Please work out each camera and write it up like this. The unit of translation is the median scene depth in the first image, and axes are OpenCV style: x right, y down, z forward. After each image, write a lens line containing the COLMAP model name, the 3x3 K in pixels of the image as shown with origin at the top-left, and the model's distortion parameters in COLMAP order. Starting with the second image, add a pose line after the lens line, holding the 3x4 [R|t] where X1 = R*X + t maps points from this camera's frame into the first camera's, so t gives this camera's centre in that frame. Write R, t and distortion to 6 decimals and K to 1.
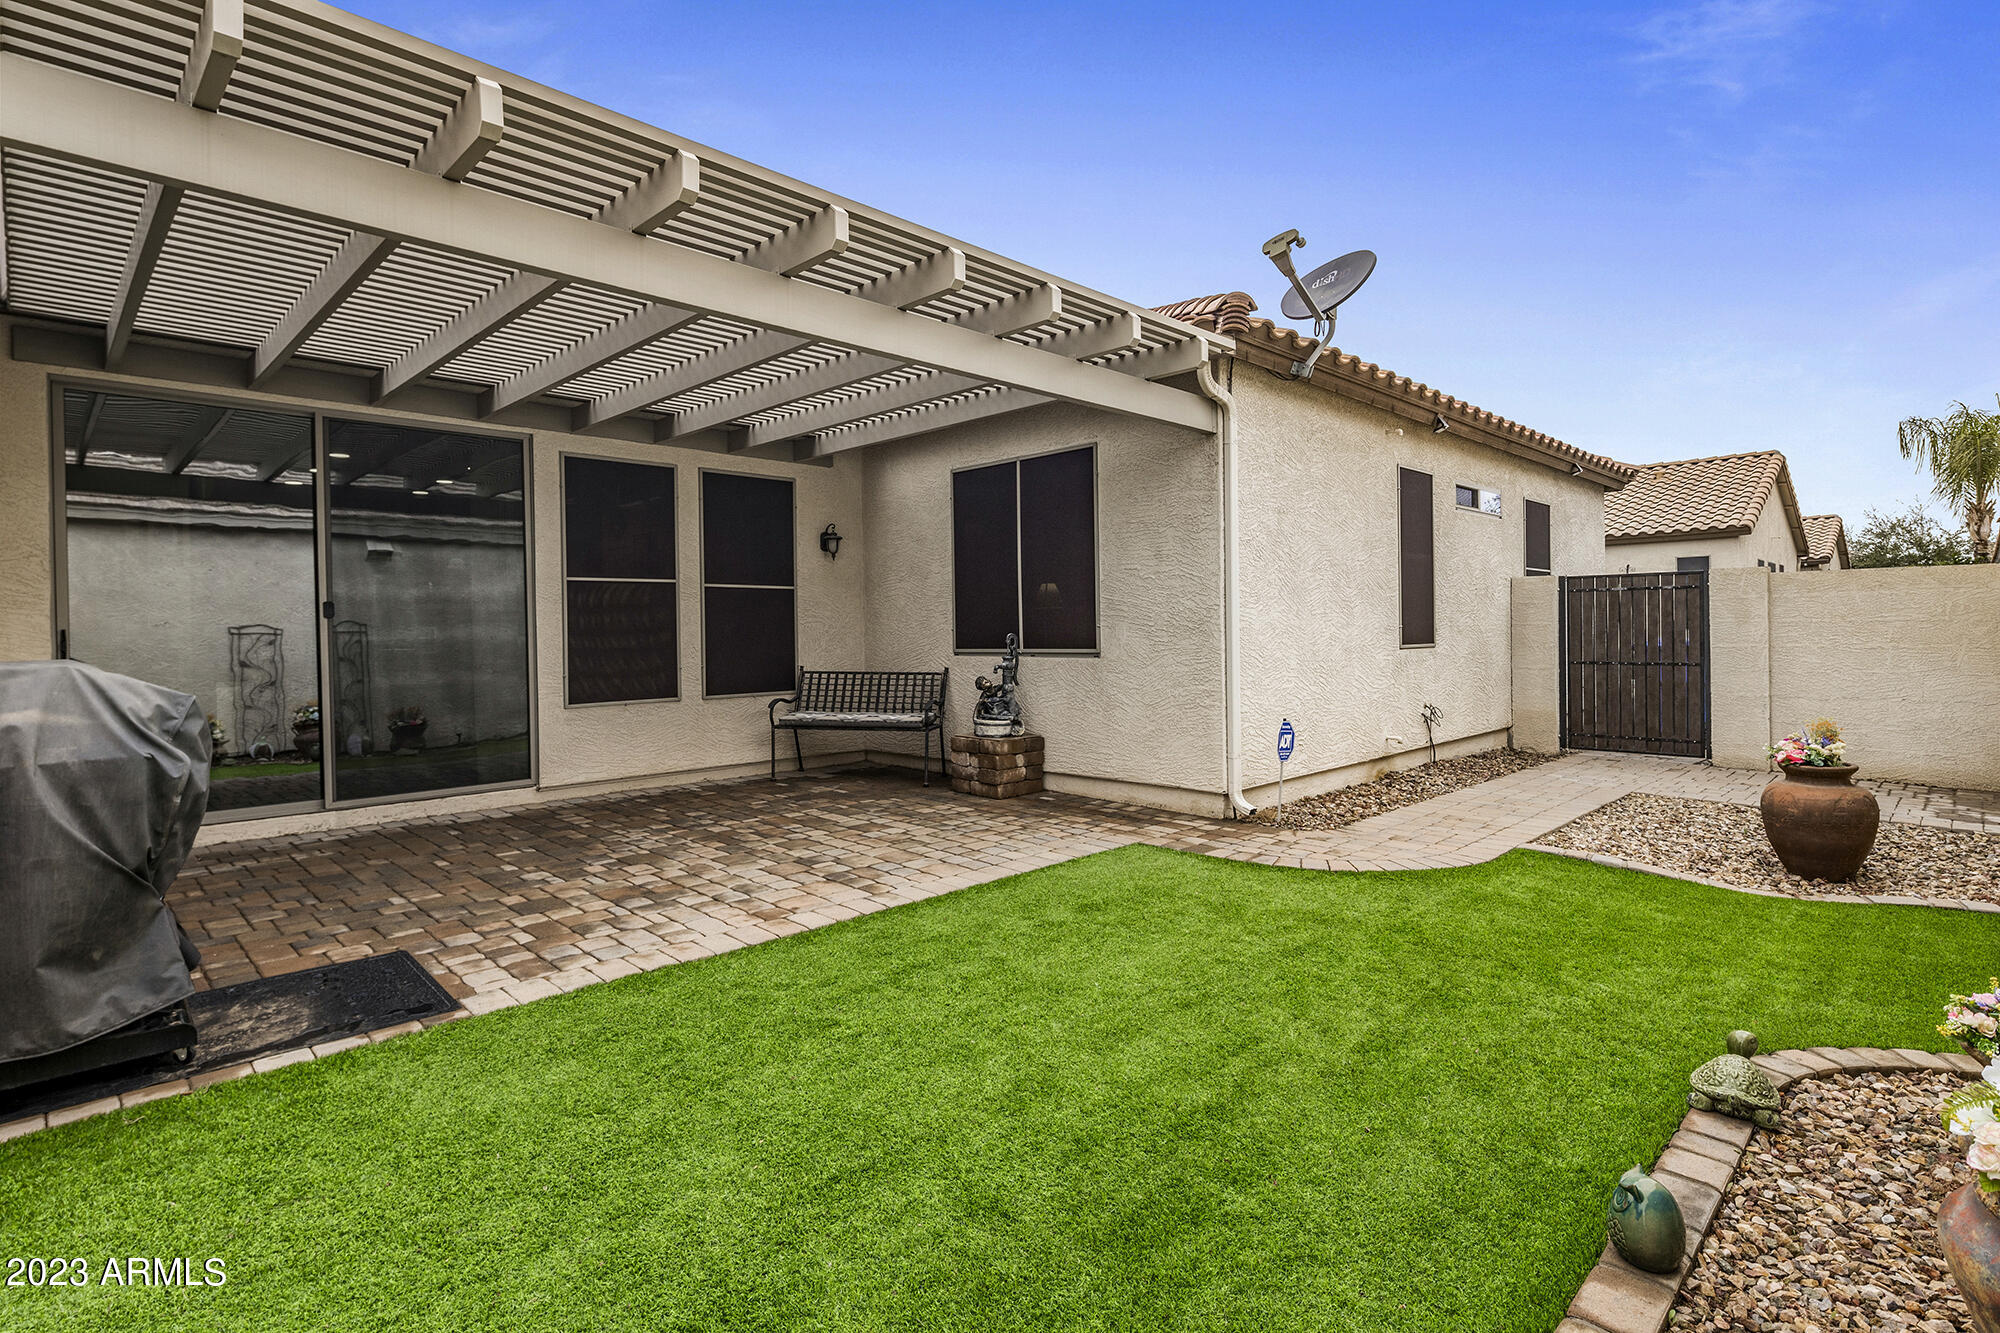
lens RADIAL K [[976.6, 0, 997.9], [0, 976.6, 654.0], [0, 0, 1]] dist [0.020163, 0.000489]
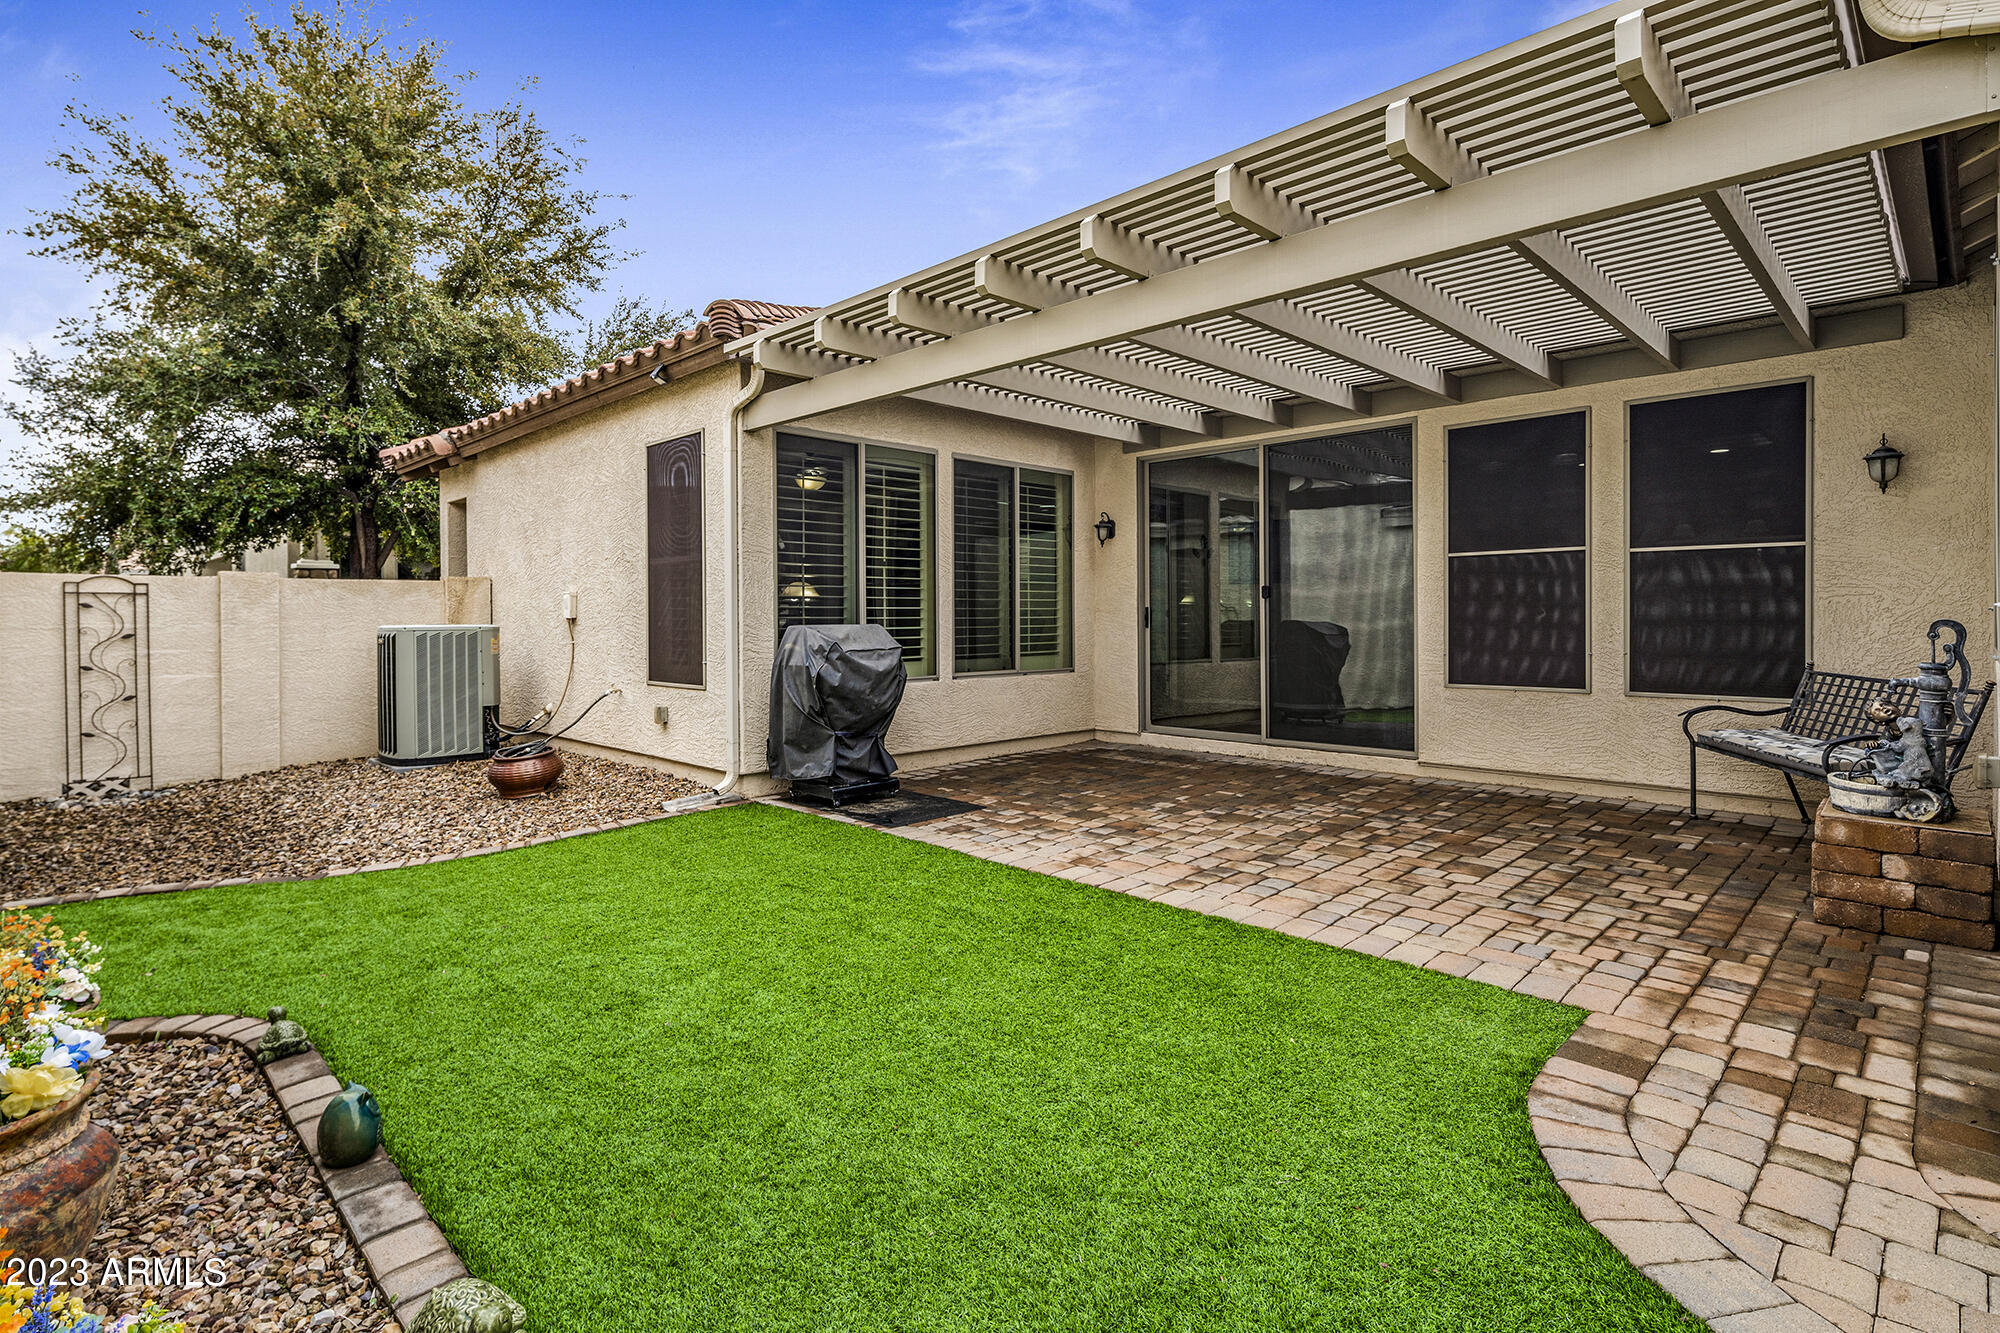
lens RADIAL K [[976.6, 0, 971.0], [0, 976.6, 620.6], [0, 0, 1]] dist [0.020163, 0.000489]
pose [[-0.016978, 0.015250, -0.999740, 0.511873], [-0.024766, 0.999570, 0.015668, -0.013700], [0.999549, 0.025025, -0.016593, 0.495376]]
